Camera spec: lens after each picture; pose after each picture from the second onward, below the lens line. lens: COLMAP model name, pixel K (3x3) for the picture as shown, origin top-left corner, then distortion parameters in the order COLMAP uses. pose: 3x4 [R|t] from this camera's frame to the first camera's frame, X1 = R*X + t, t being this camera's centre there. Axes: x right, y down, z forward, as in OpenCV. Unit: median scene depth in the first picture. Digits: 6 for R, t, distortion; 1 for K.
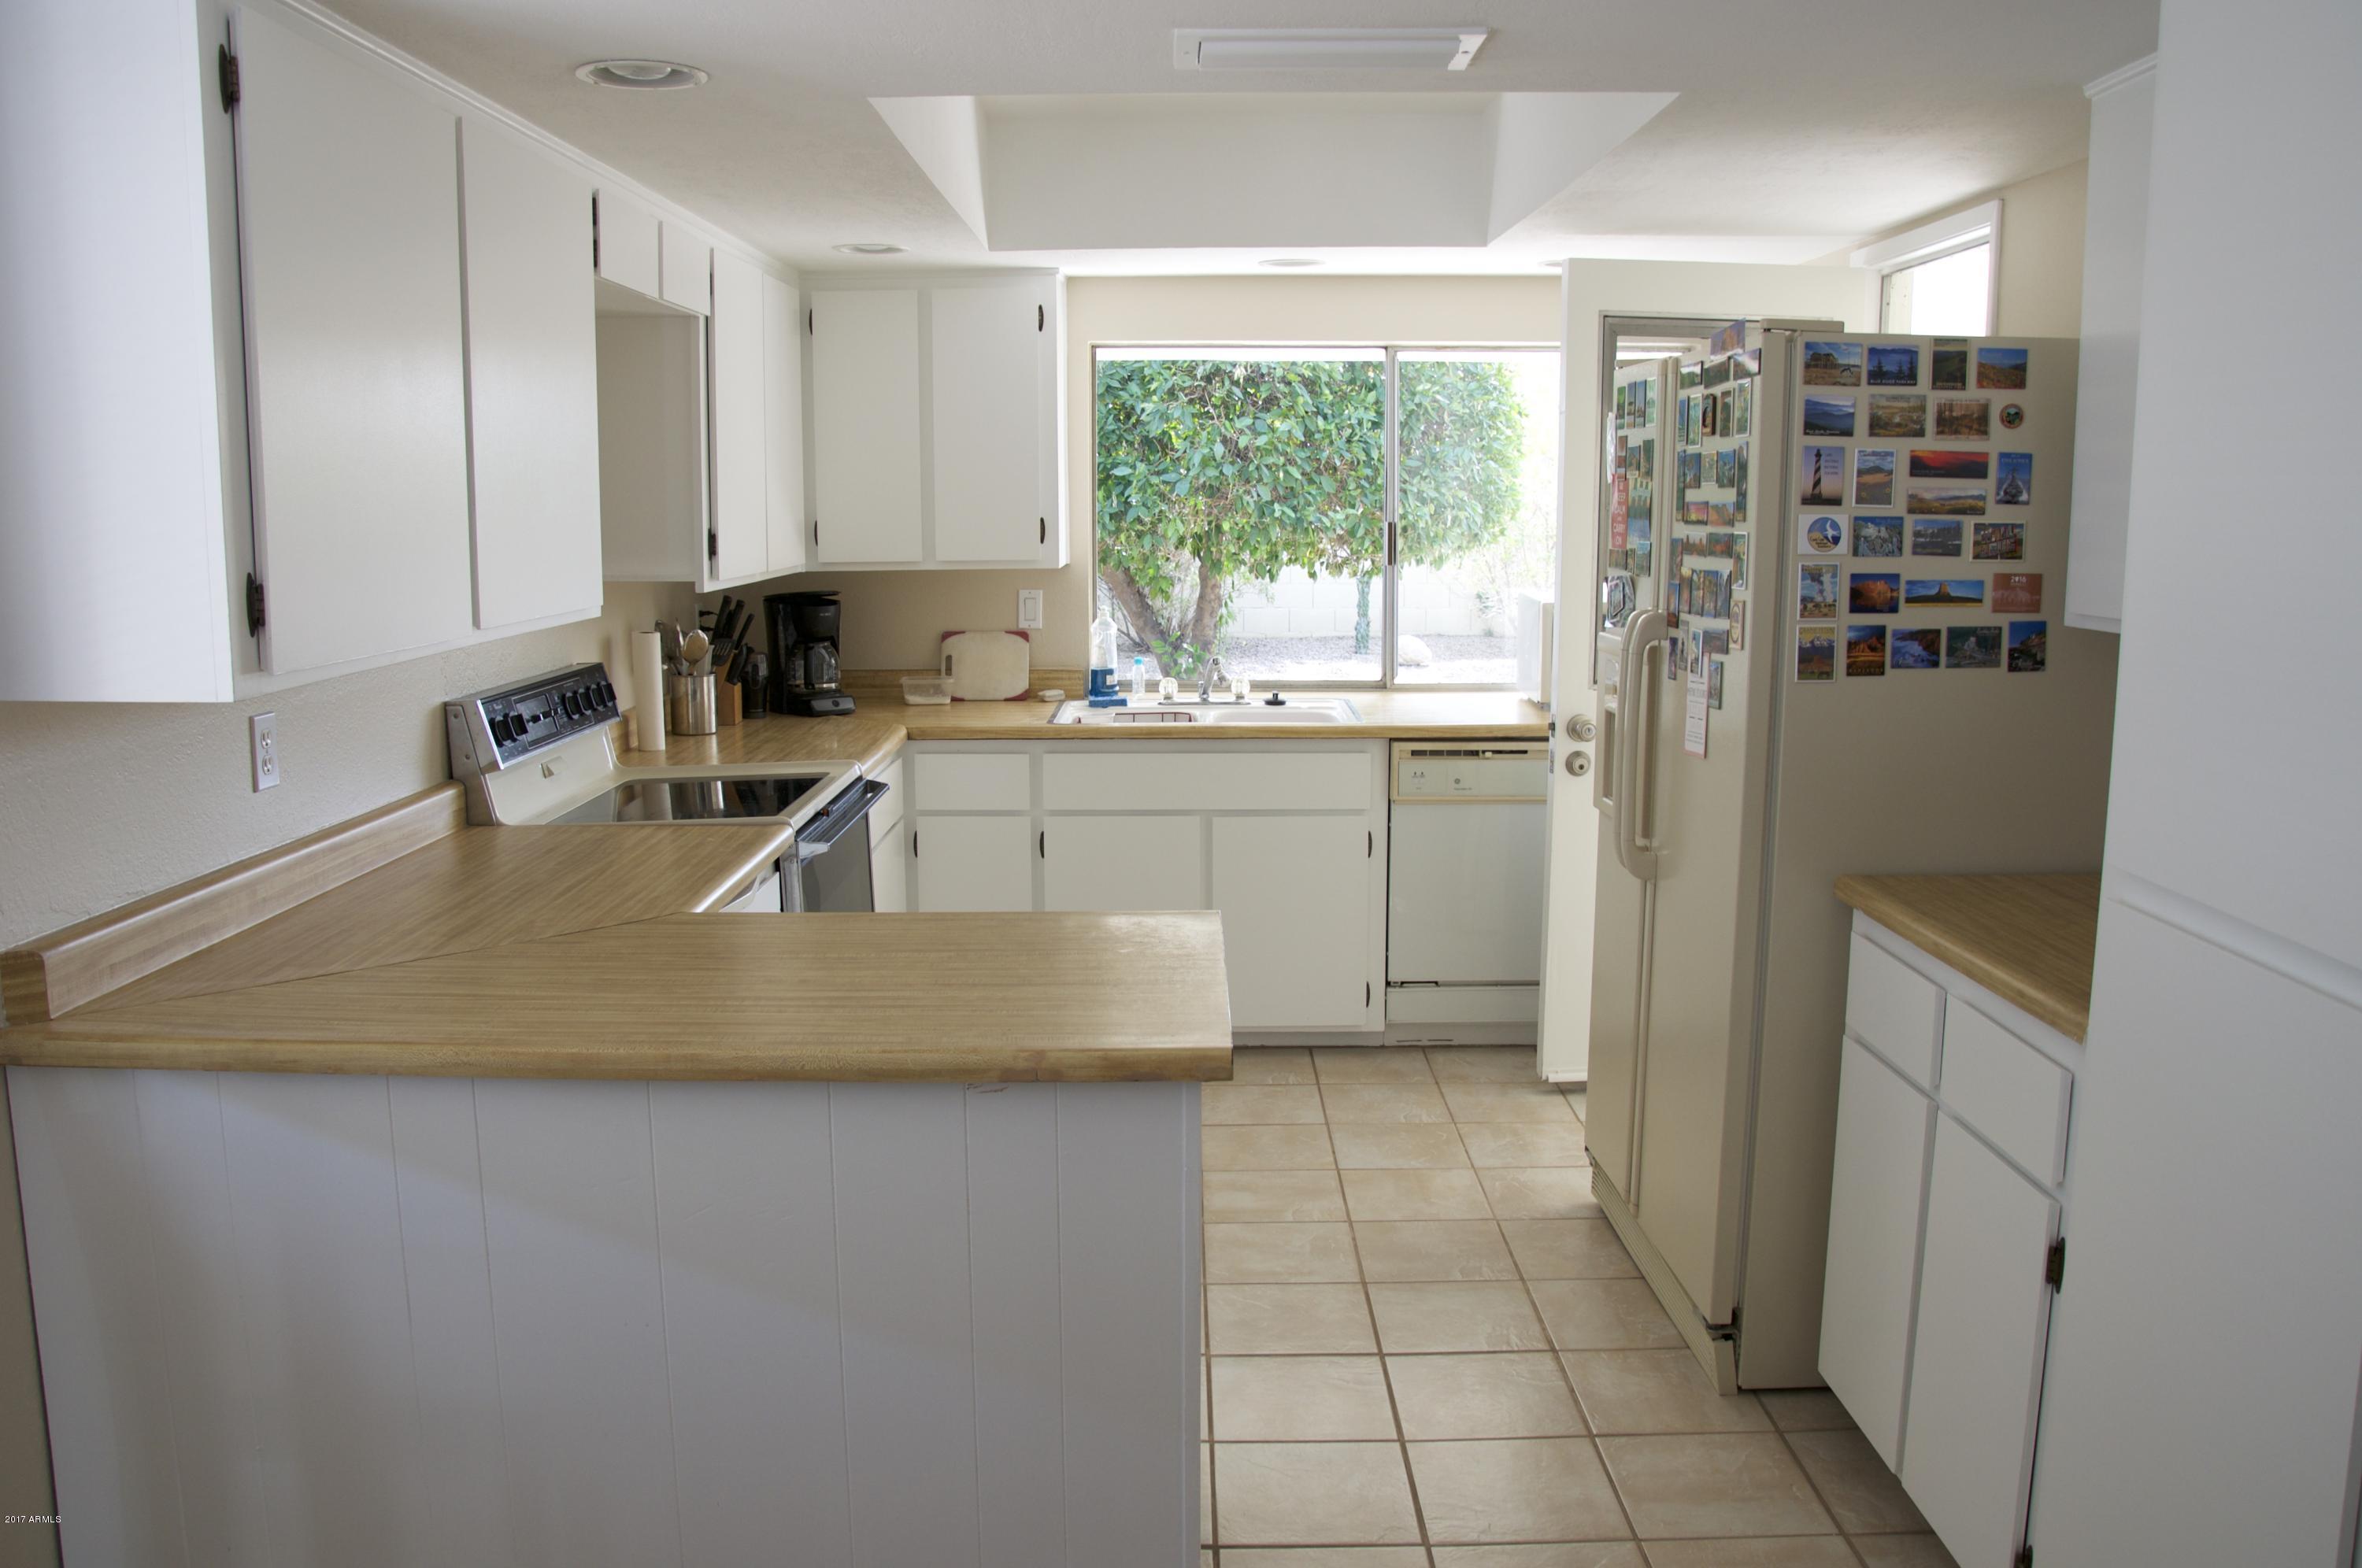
lens RADIAL K [[1820.8, 0, 1163.4], [0, 1820.8, 792.1], [0, 0, 1]] dist [-0.161442, 0.120420]
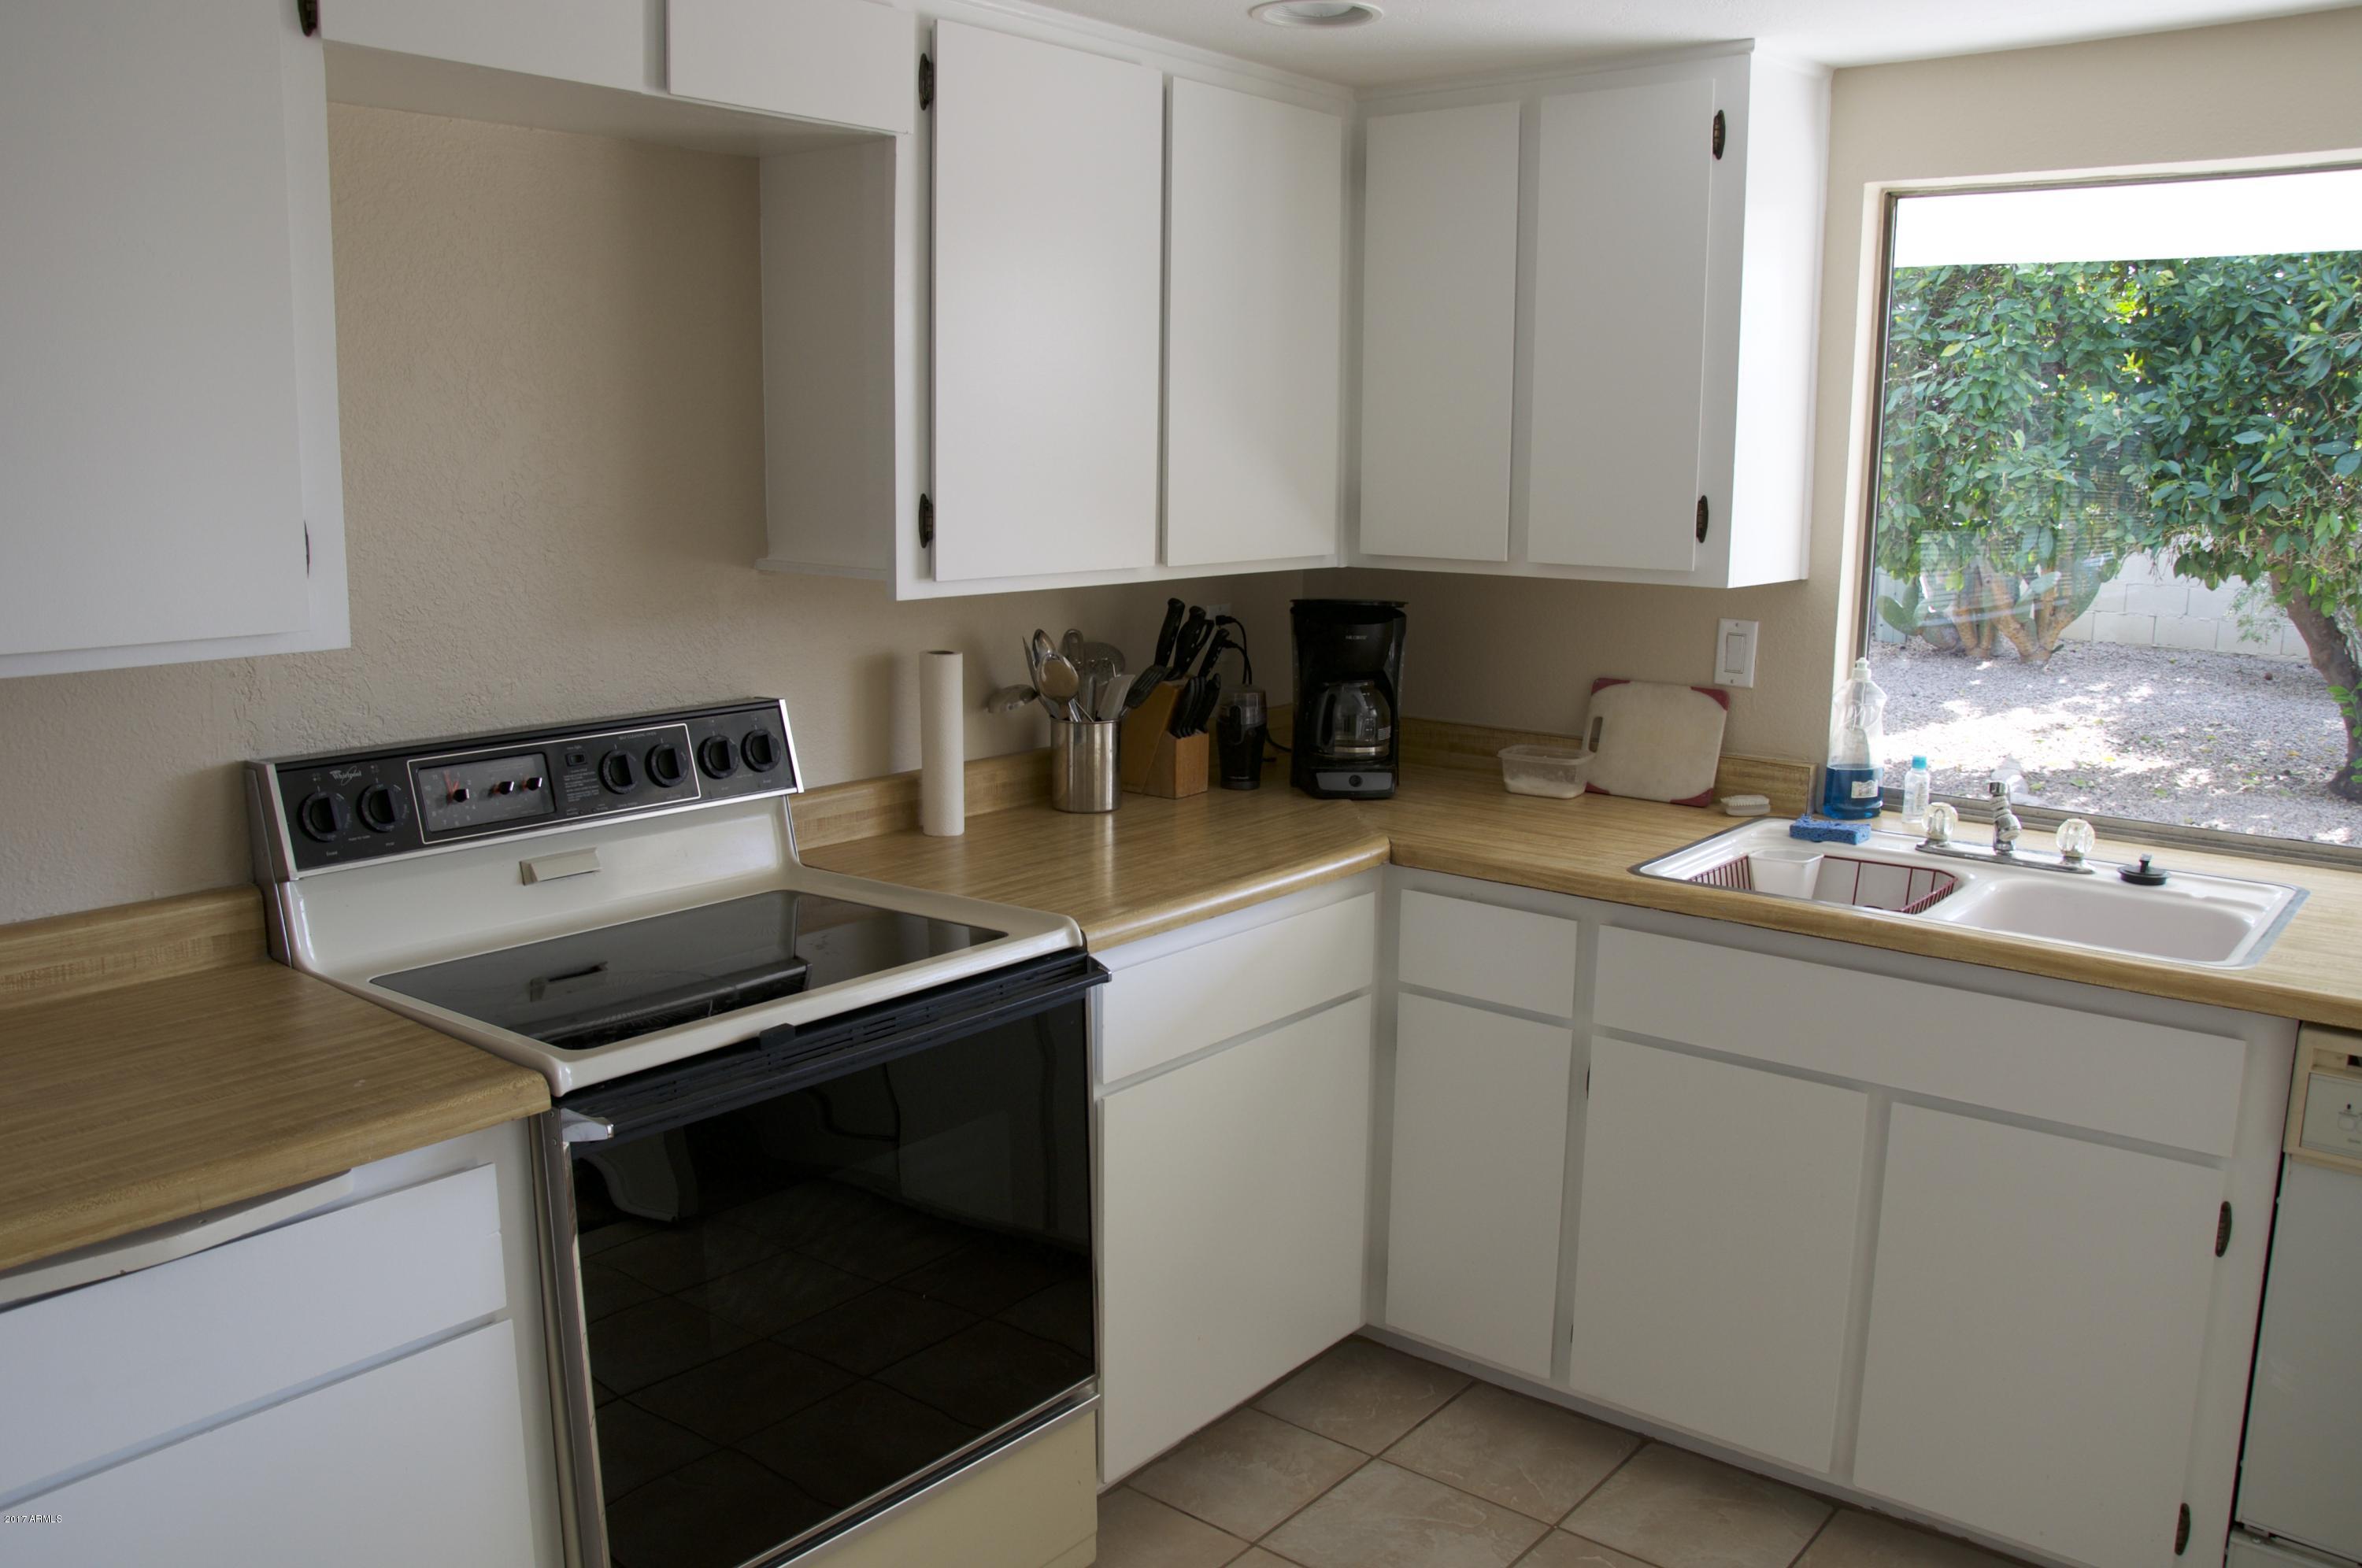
lens RADIAL K [[1820.8, 0, 1163.4], [0, 1820.8, 792.1], [0, 0, 1]] dist [-0.161442, 0.120420]
pose [[0.772509, 0.125869, -0.622404, 0.151801], [-0.112621, 0.991777, 0.060786, -0.072189], [0.624937, 0.023138, 0.780332, 0.446224]]
